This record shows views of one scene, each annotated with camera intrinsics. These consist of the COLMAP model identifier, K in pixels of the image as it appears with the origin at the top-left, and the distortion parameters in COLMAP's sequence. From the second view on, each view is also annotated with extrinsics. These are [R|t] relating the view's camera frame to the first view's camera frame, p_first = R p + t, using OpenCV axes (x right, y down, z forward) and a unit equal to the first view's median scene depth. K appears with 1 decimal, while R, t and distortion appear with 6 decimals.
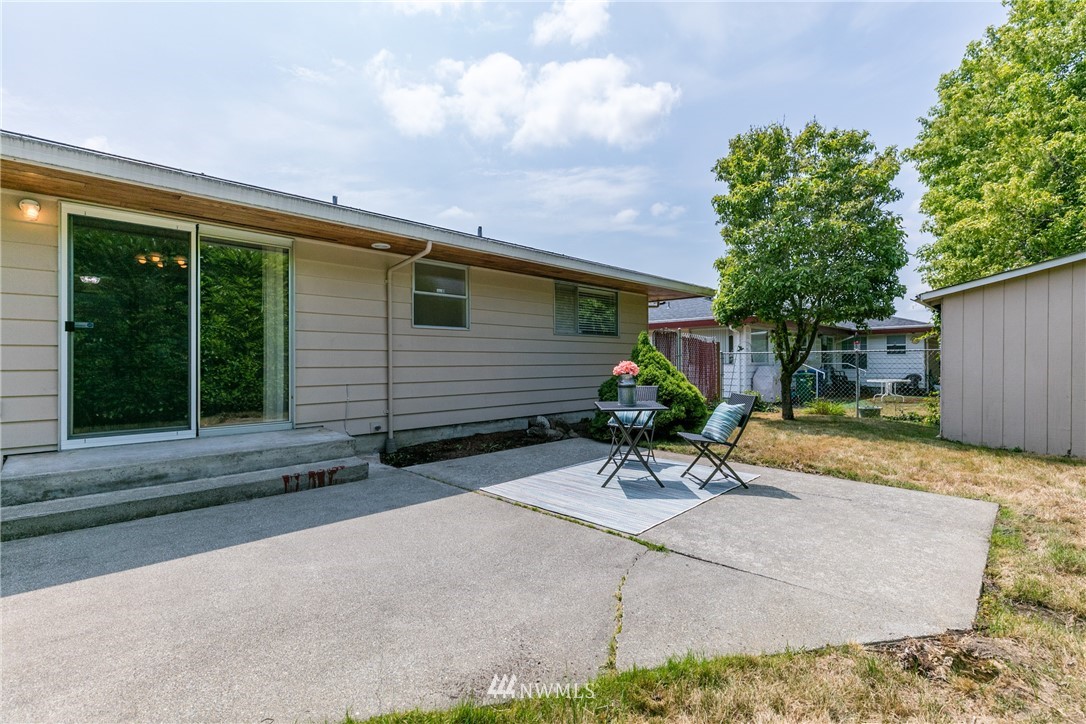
lens RADIAL K [[486.1, 0, 541.0], [0, 486.1, 362.7], [0, 0, 1]] dist [0.001626, 0.000188]
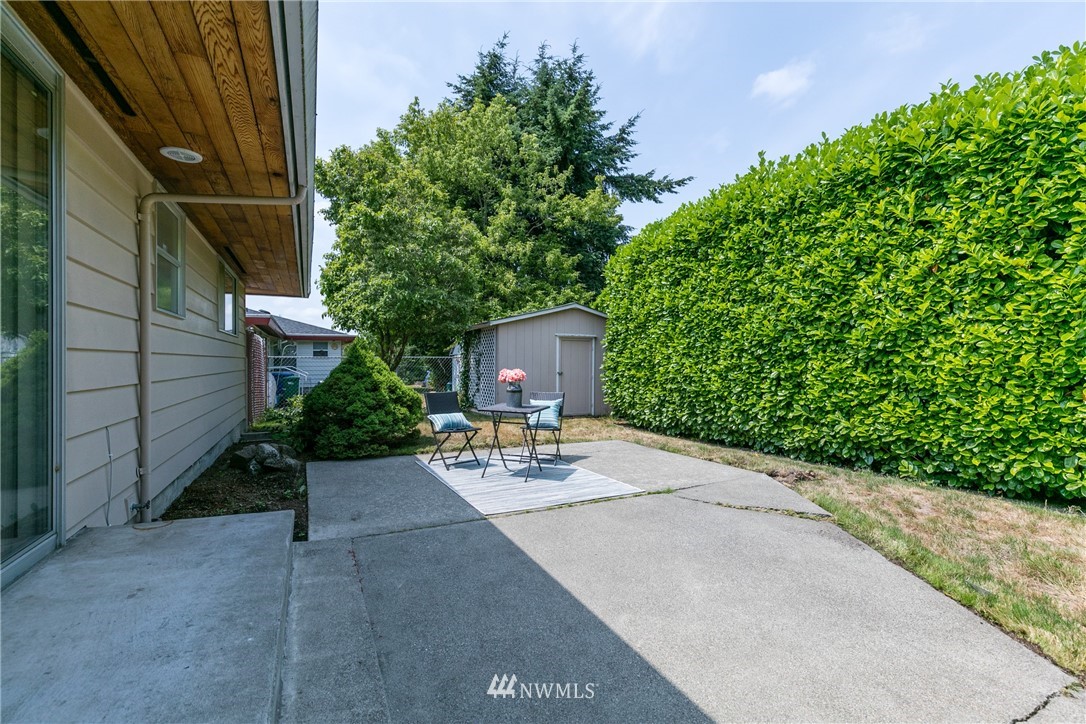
lens RADIAL K [[486.1, 0, 542.3], [0, 486.1, 361.2], [0, 0, 1]] dist [0.001626, 0.000188]
pose [[0.329029, 0.001370, 0.944319, -1.009905], [0.005720, 0.999978, -0.003444, -0.019100], [-0.944302, 0.006535, 0.329014, 0.657564]]
